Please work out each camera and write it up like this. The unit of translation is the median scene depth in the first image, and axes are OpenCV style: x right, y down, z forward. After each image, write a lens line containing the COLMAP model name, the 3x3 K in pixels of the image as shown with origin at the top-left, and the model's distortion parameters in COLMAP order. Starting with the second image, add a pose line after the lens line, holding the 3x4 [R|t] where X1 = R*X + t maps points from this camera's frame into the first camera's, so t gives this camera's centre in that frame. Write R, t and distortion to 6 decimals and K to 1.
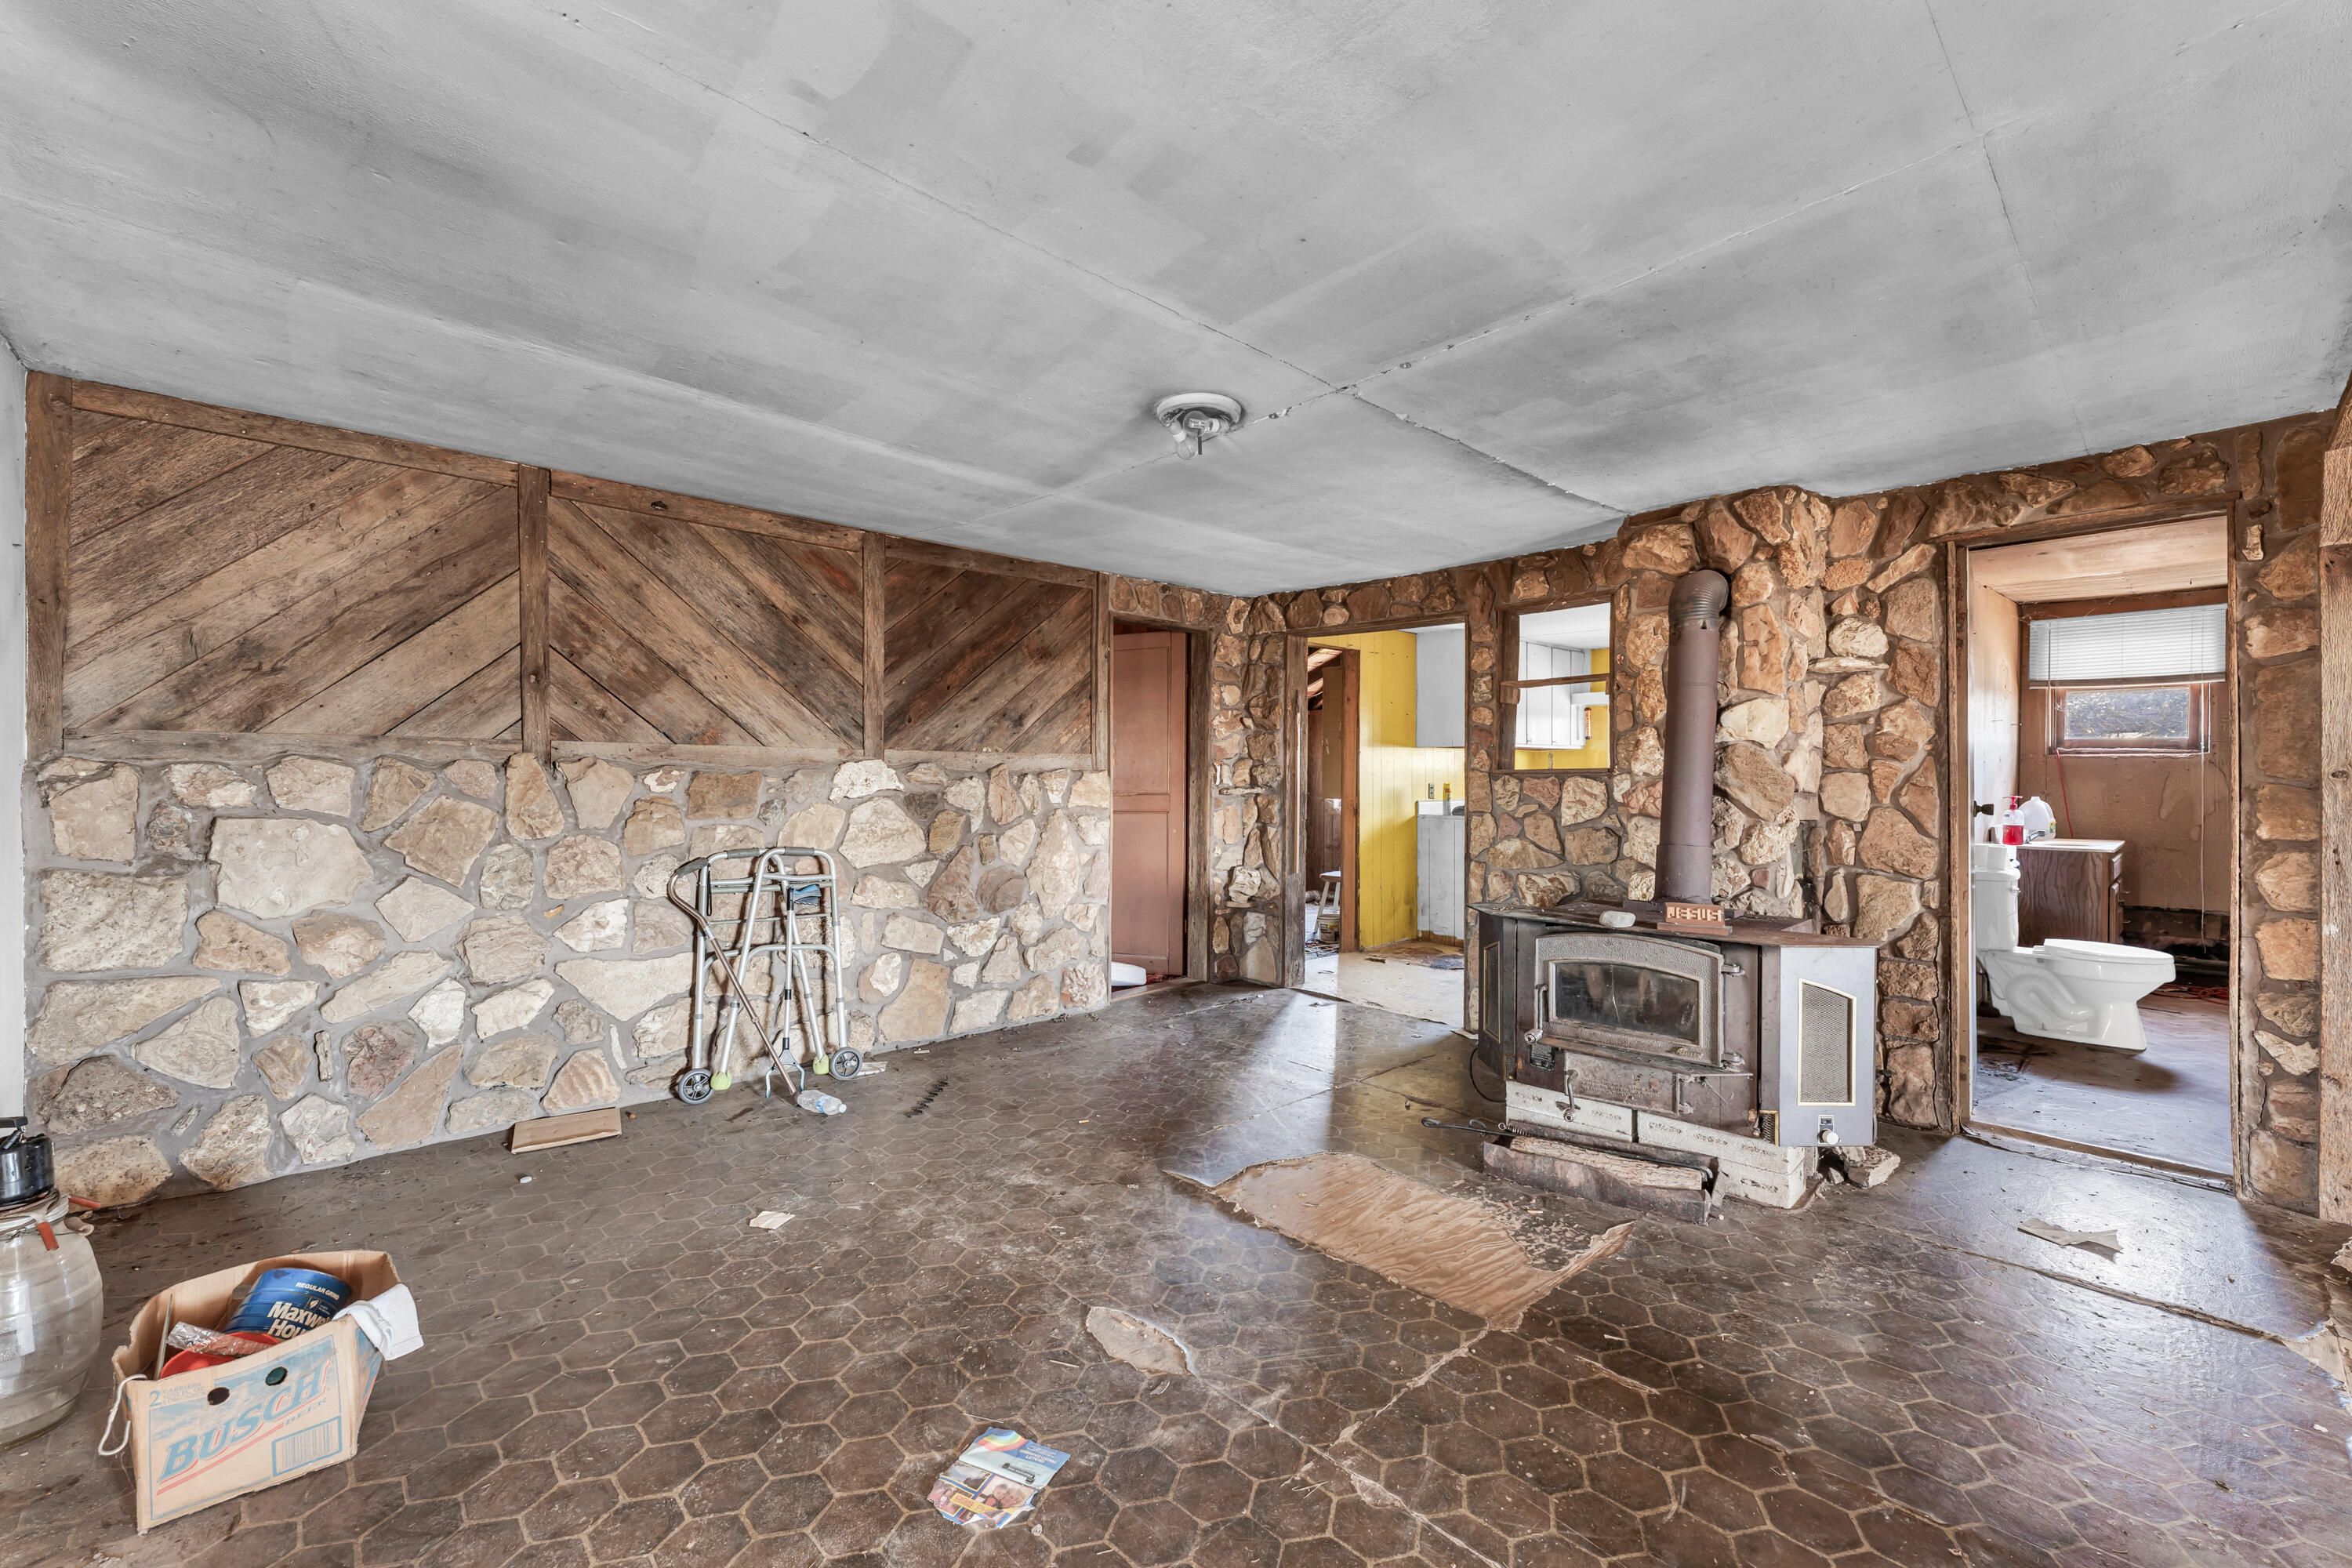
lens RADIAL K [[941.1, 0, 1192.9], [0, 941.1, 787.2], [0, 0, 1]] dist [-0.000283, -0.000253]
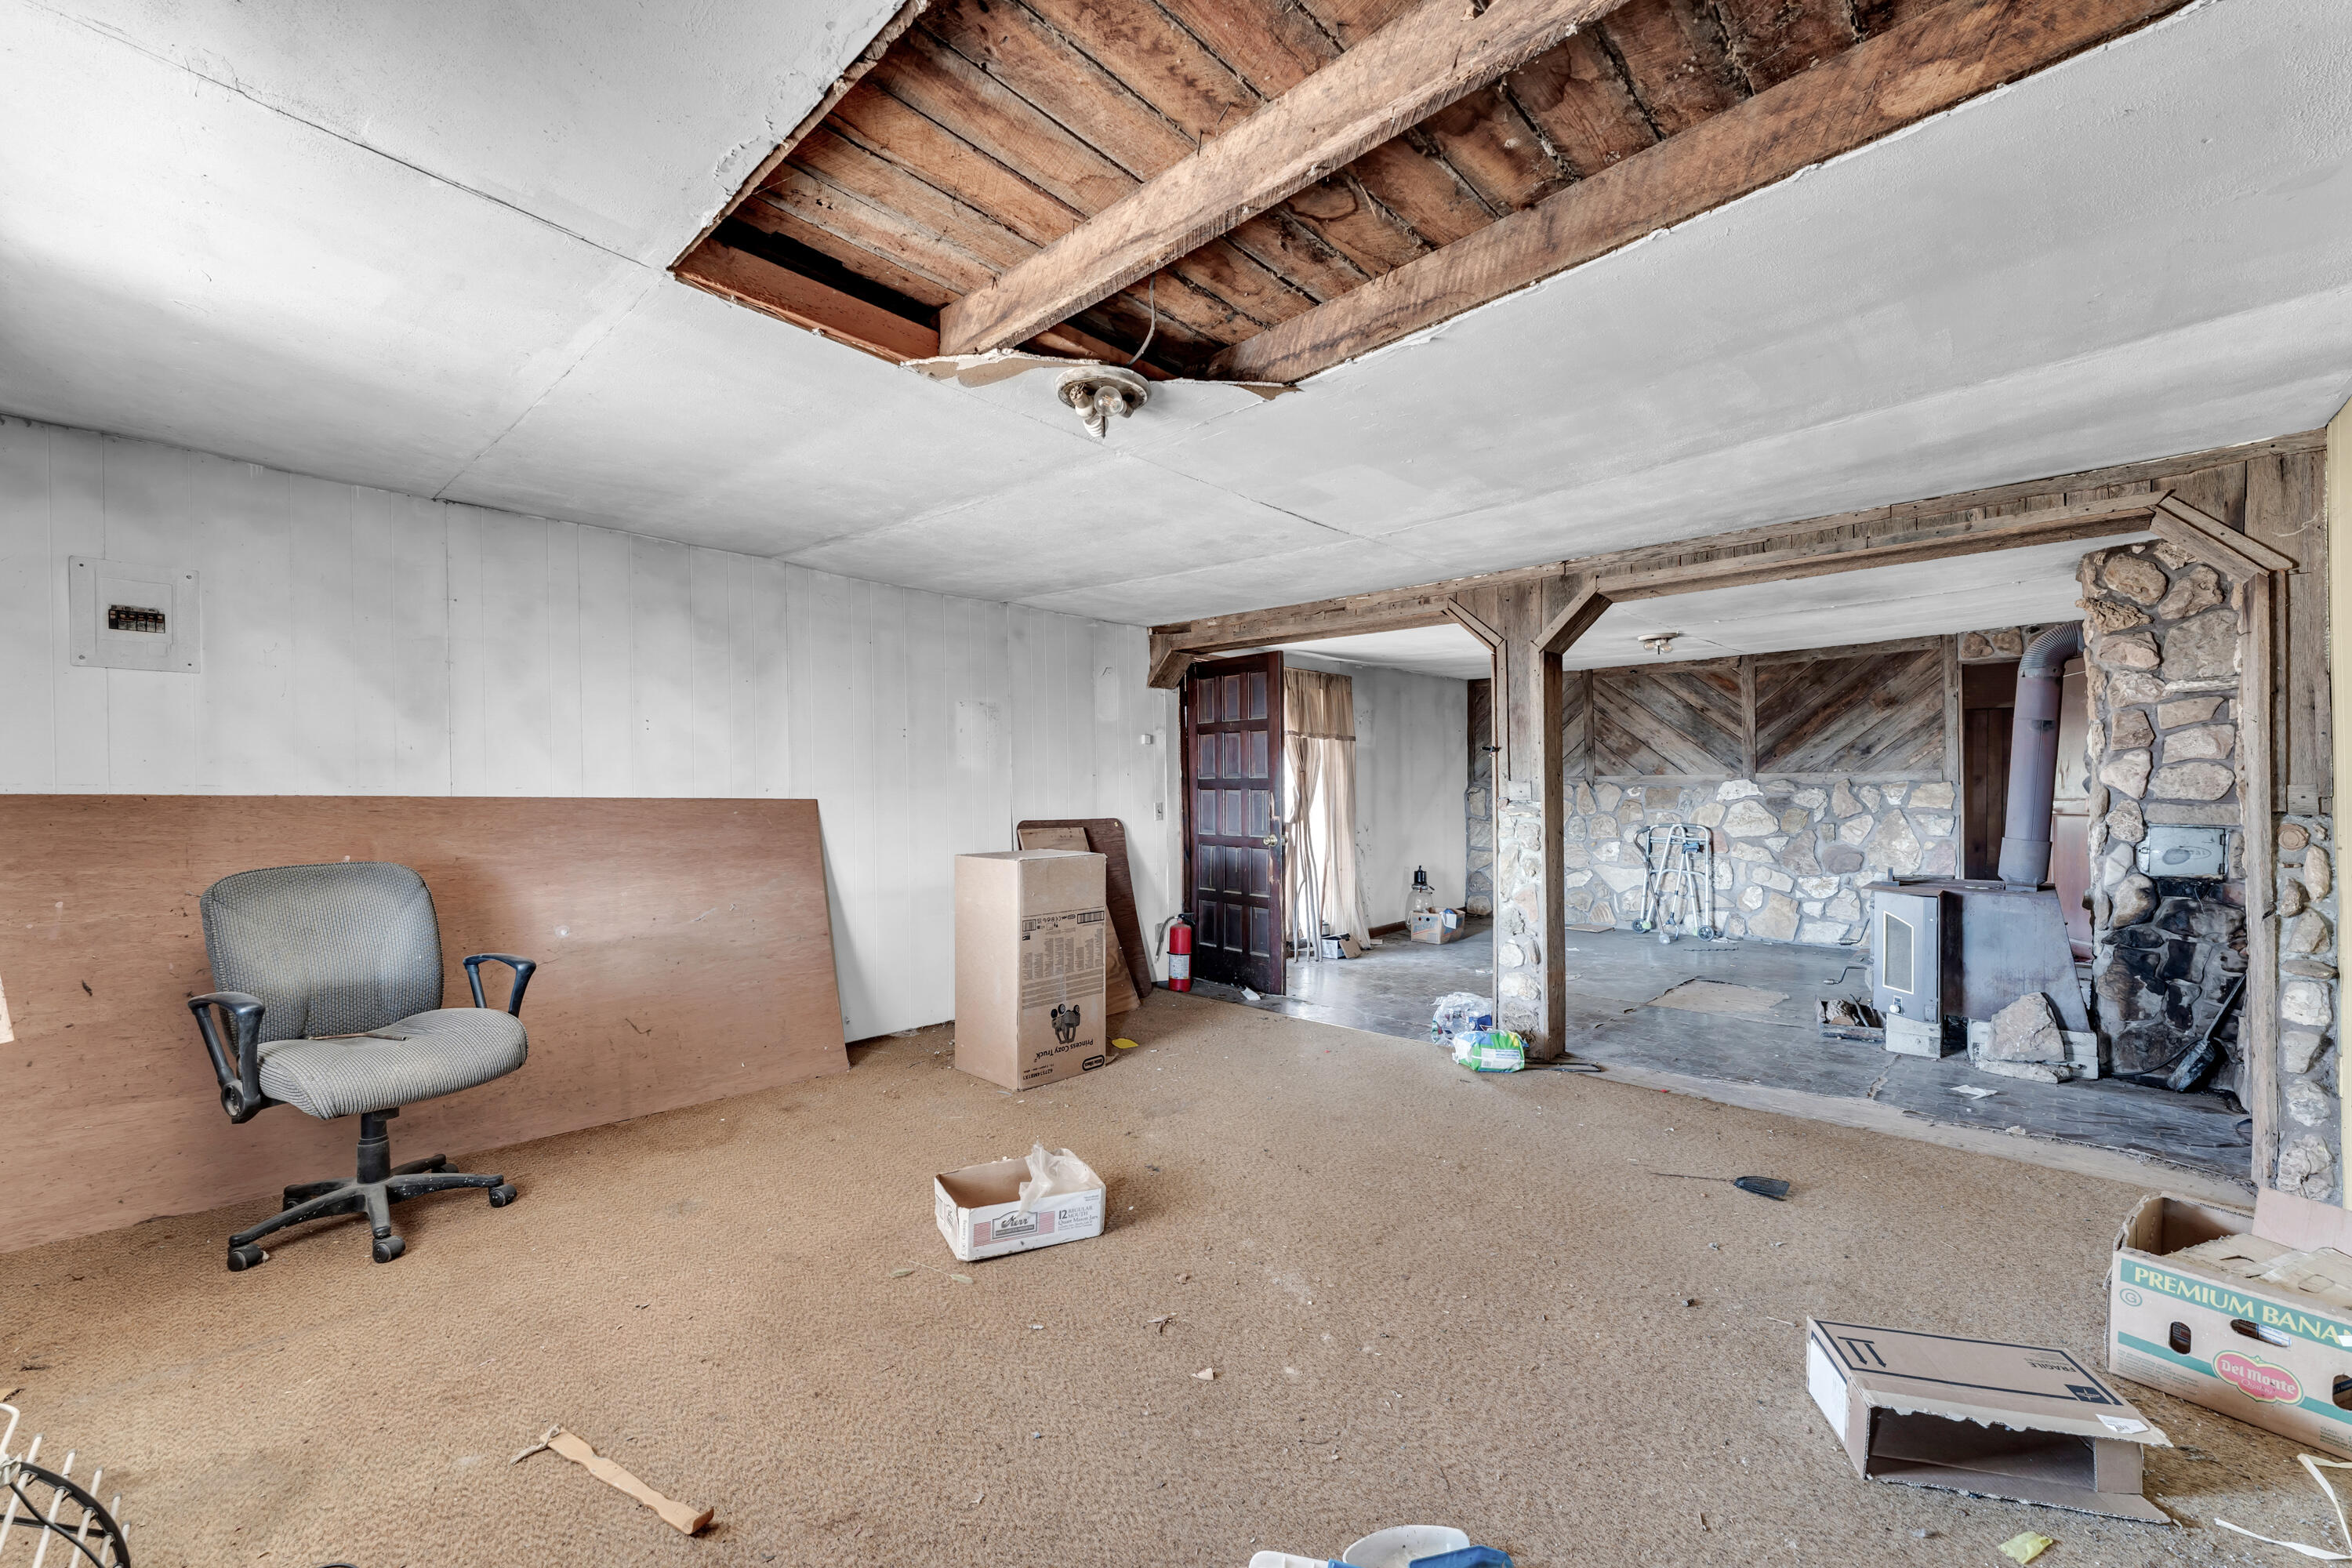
lens RADIAL K [[925.5, 0, 1181.3], [0, 925.5, 795.8], [0, 0, 1]] dist [-0.002721, -0.000154]
pose [[0.079600, 0.001253, -0.996826, 1.402409], [0.003899, 0.999991, 0.001568, -0.004301], [0.996819, -0.004011, 0.079595, -0.246166]]
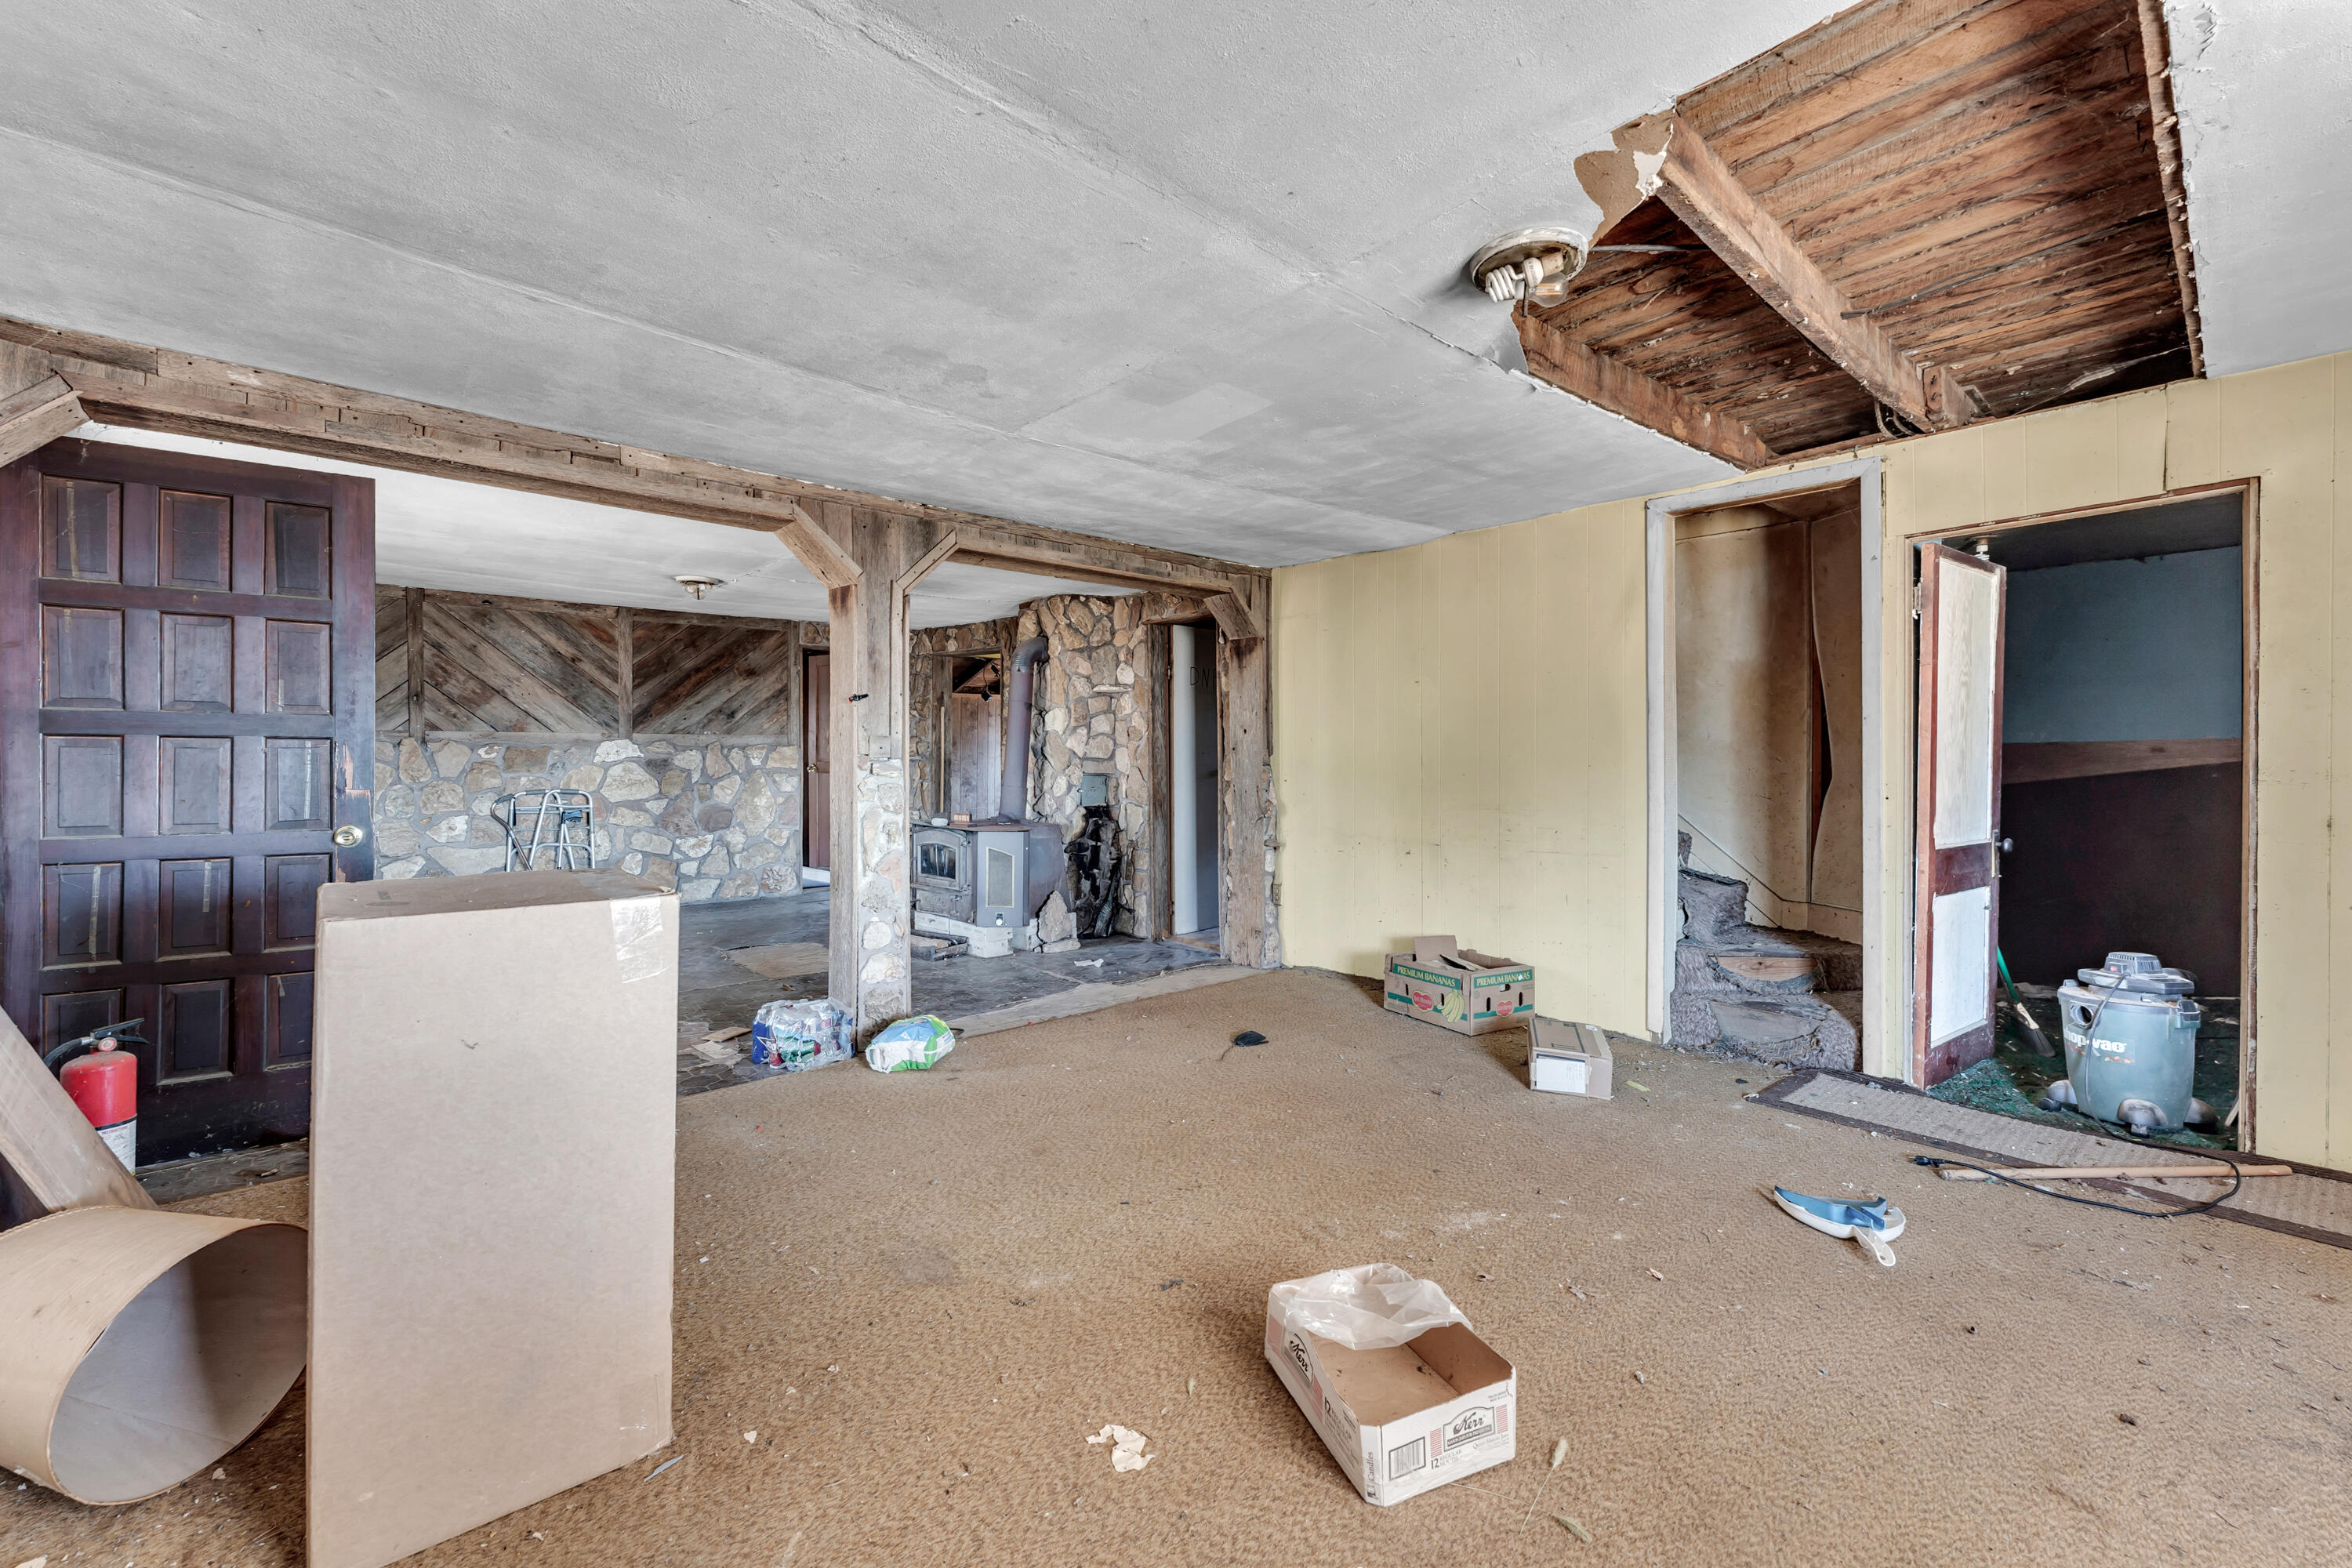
lens RADIAL K [[941.1, 0, 1165.9], [0, 941.1, 758.2], [0, 0, 1]] dist [-0.000283, -0.000253]
pose [[0.999501, -0.000148, -0.031588, 0.719895], [0.000188, 0.999999, 0.001258, 0.002965], [0.031588, -0.001263, 0.999500, -0.701351]]
